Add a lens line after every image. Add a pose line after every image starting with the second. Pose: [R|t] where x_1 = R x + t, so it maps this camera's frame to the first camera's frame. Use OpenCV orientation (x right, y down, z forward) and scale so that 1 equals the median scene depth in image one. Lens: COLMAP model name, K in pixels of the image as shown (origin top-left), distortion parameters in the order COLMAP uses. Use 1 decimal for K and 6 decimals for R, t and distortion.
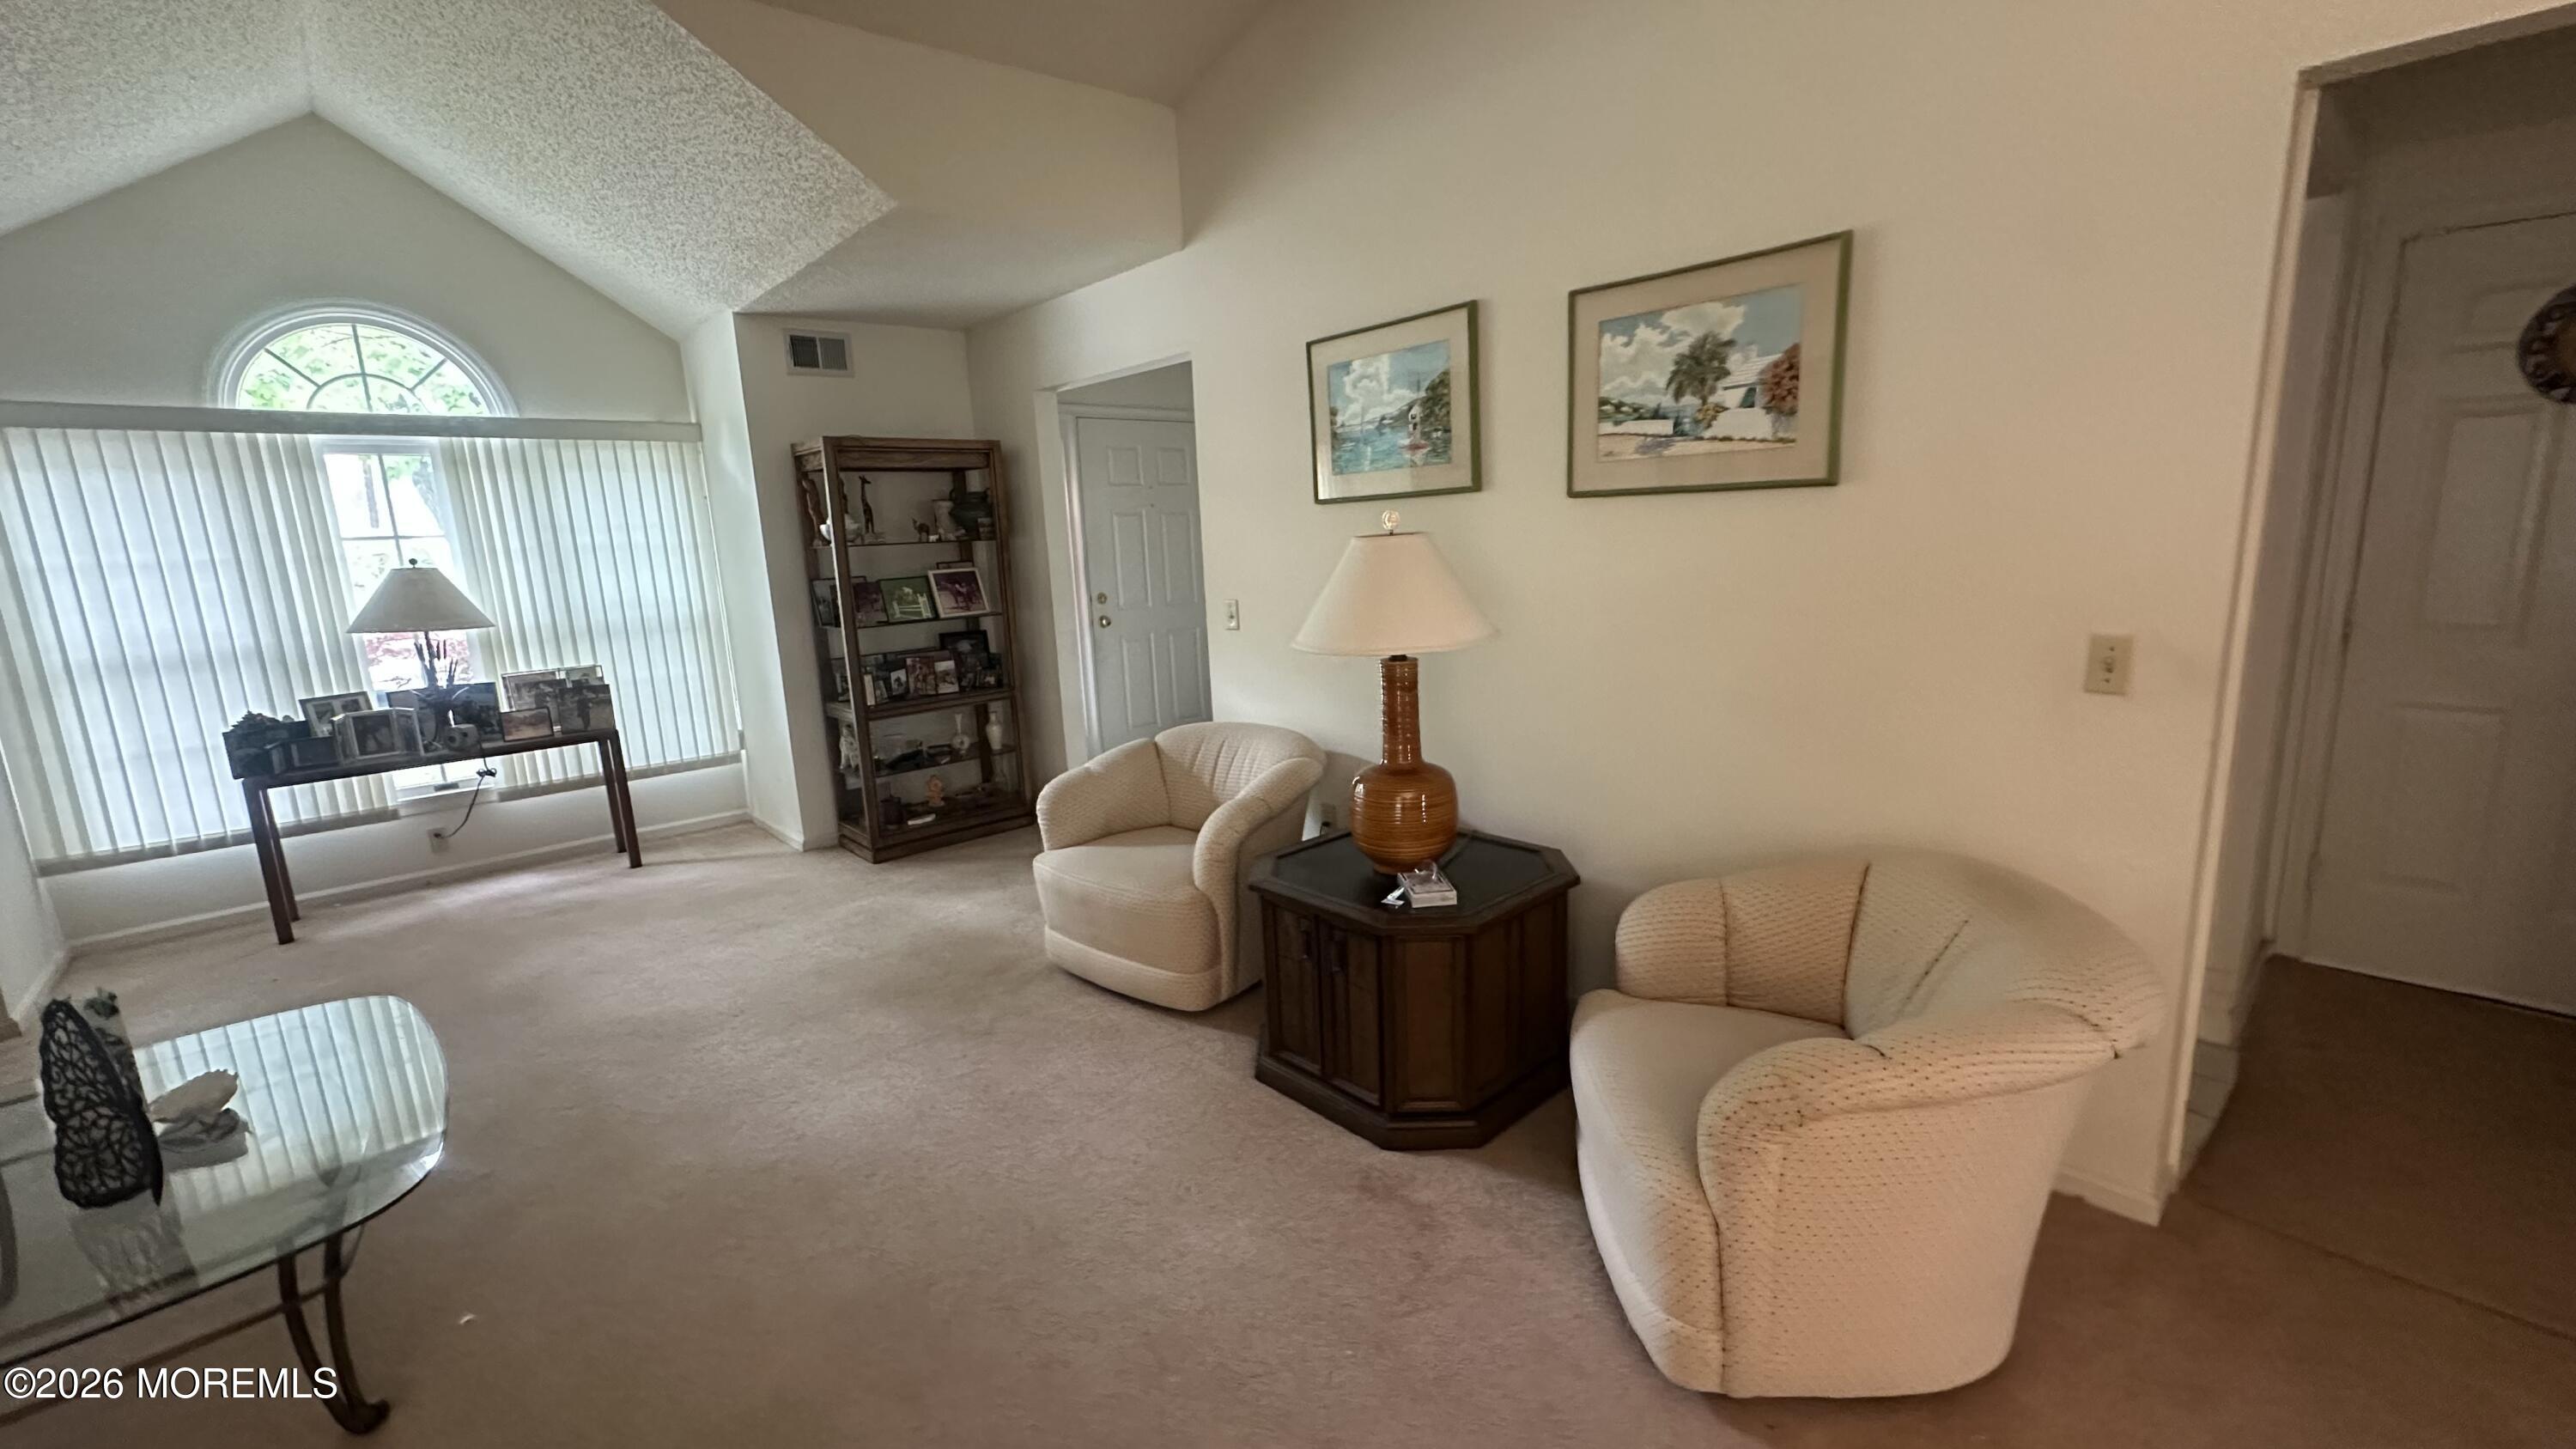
lens RADIAL K [[1020.9, 0, 1286.8], [0, 1020.9, 717.9], [0, 0, 1]] dist [-0.005485, 0.001368]
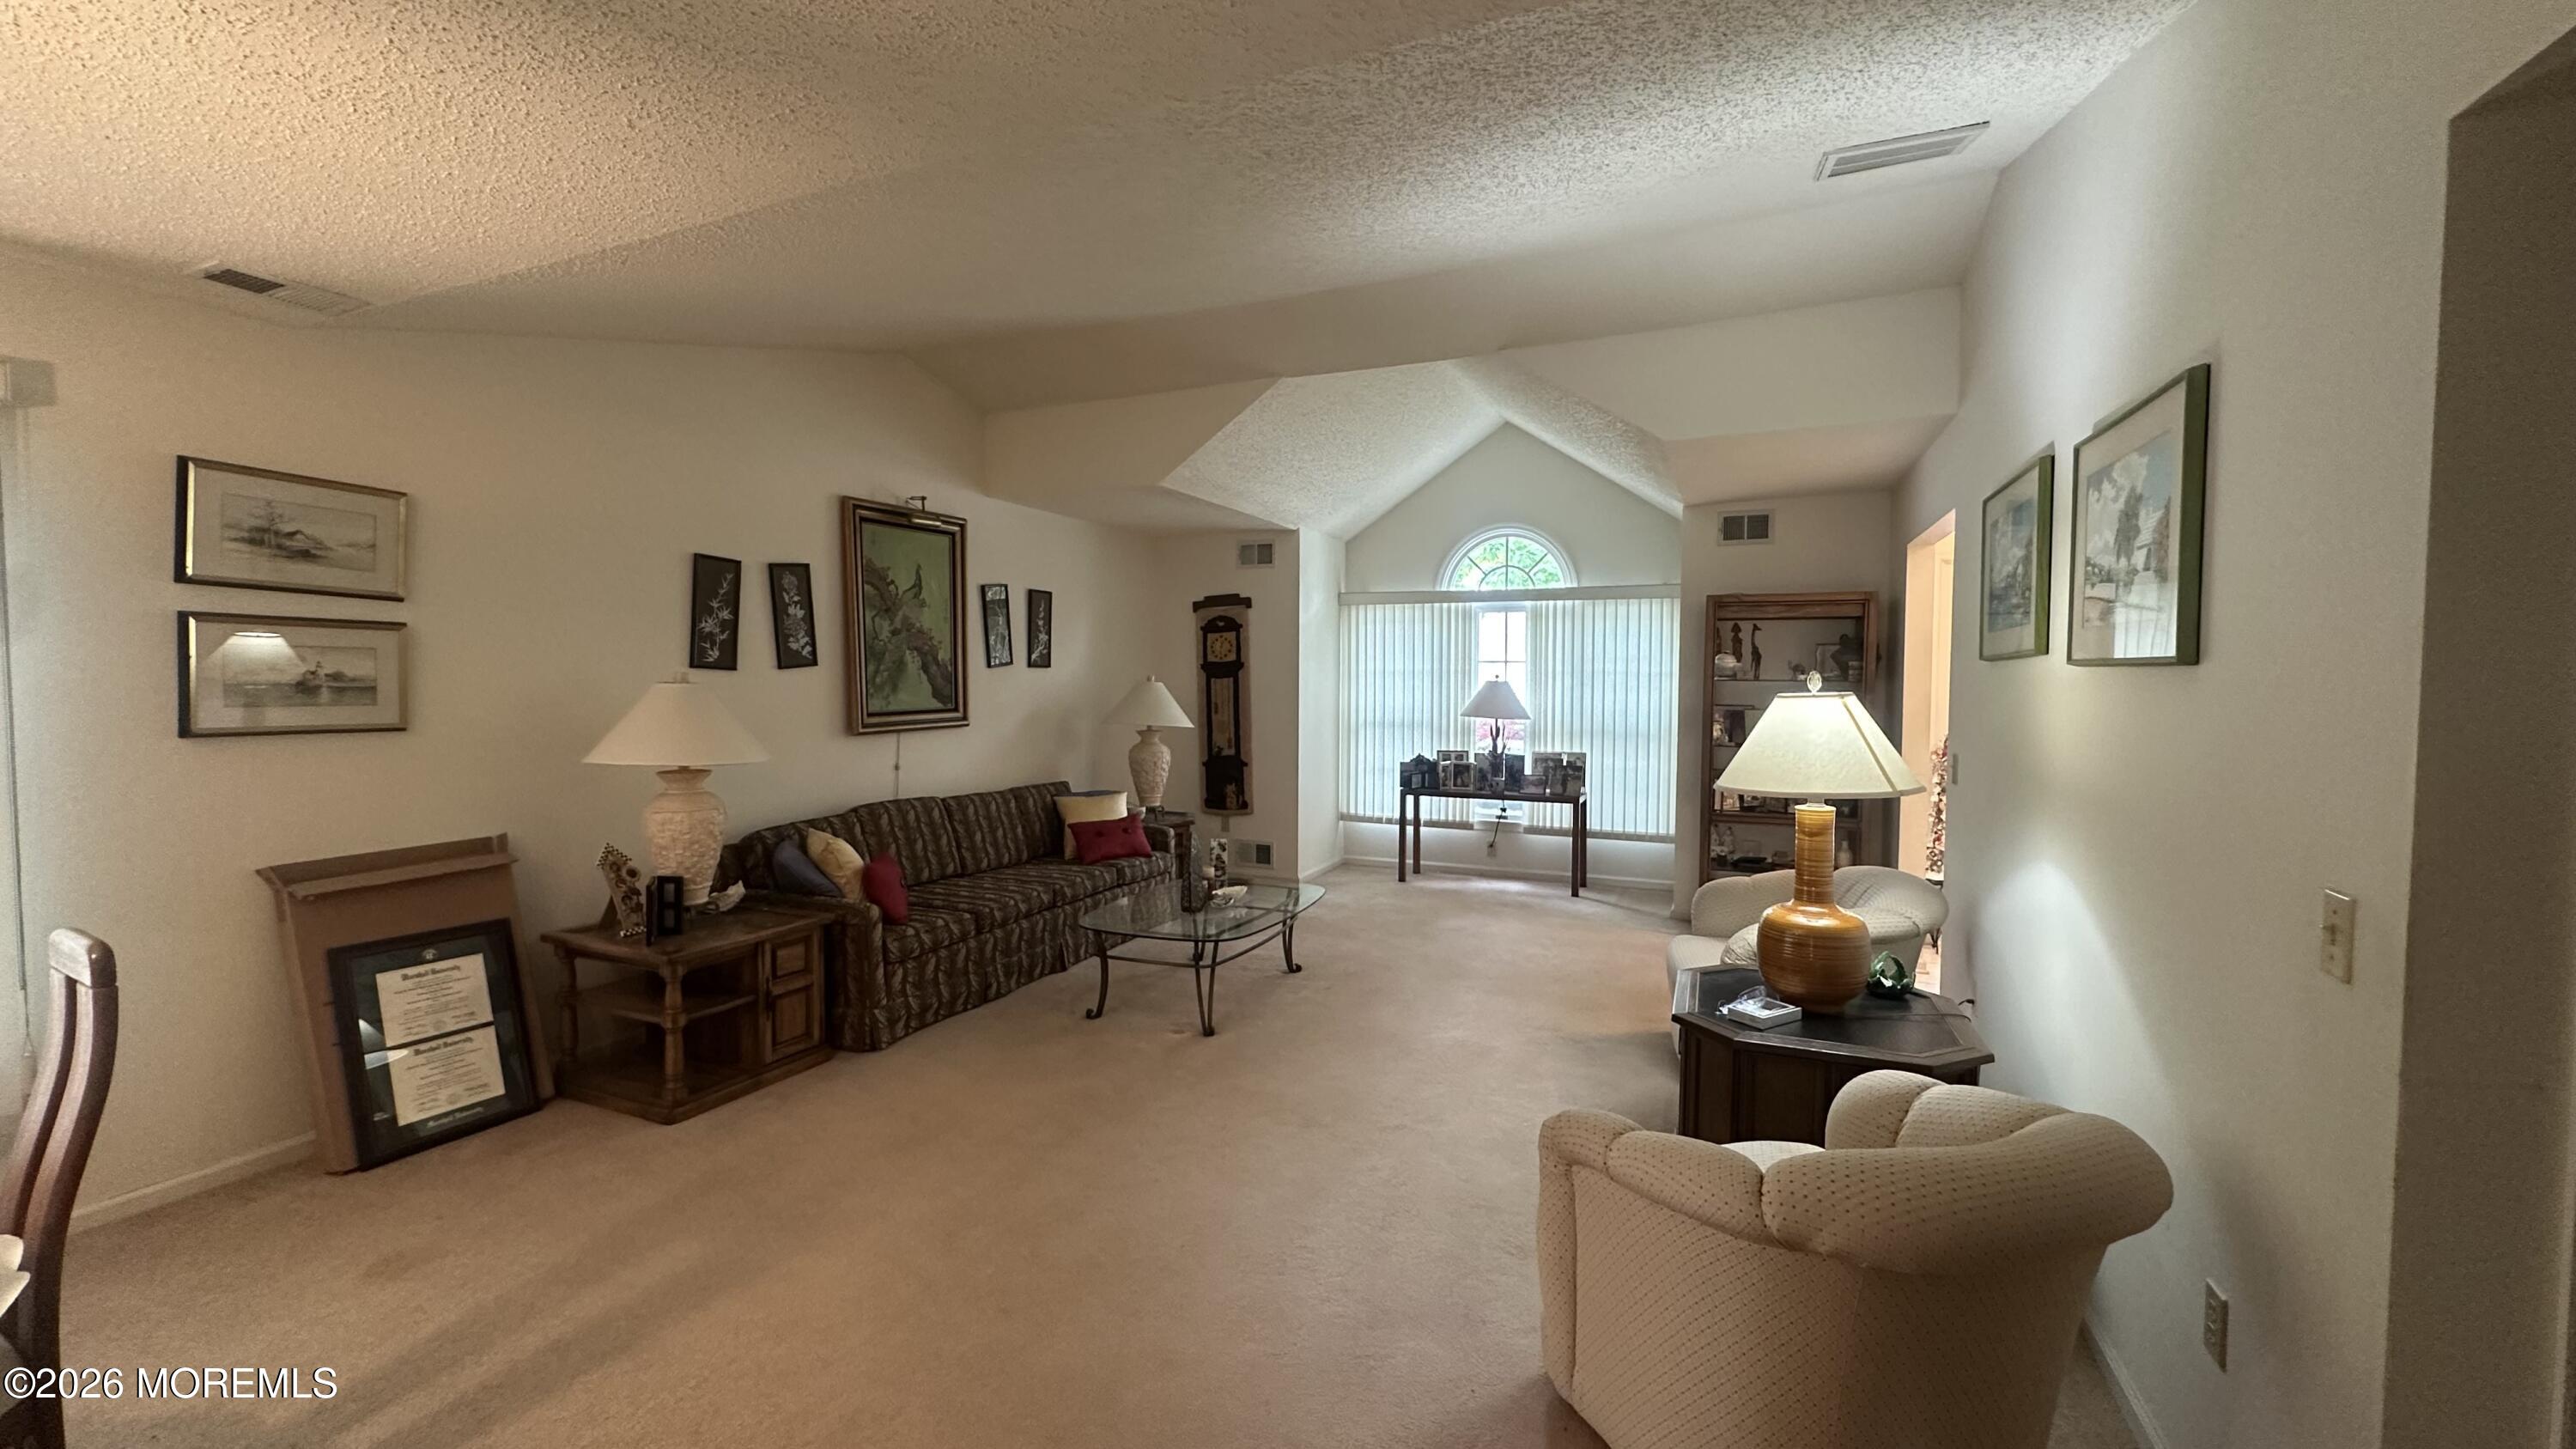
lens RADIAL K [[1020.9, 0, 1274.2], [0, 1020.9, 726.3], [0, 0, 1]] dist [-0.005485, 0.001368]
pose [[0.392263, 0.089884, -0.915451, 0.483733], [-0.191597, 0.981370, 0.014258, -0.026477], [0.899678, 0.169805, 0.402176, 0.019291]]
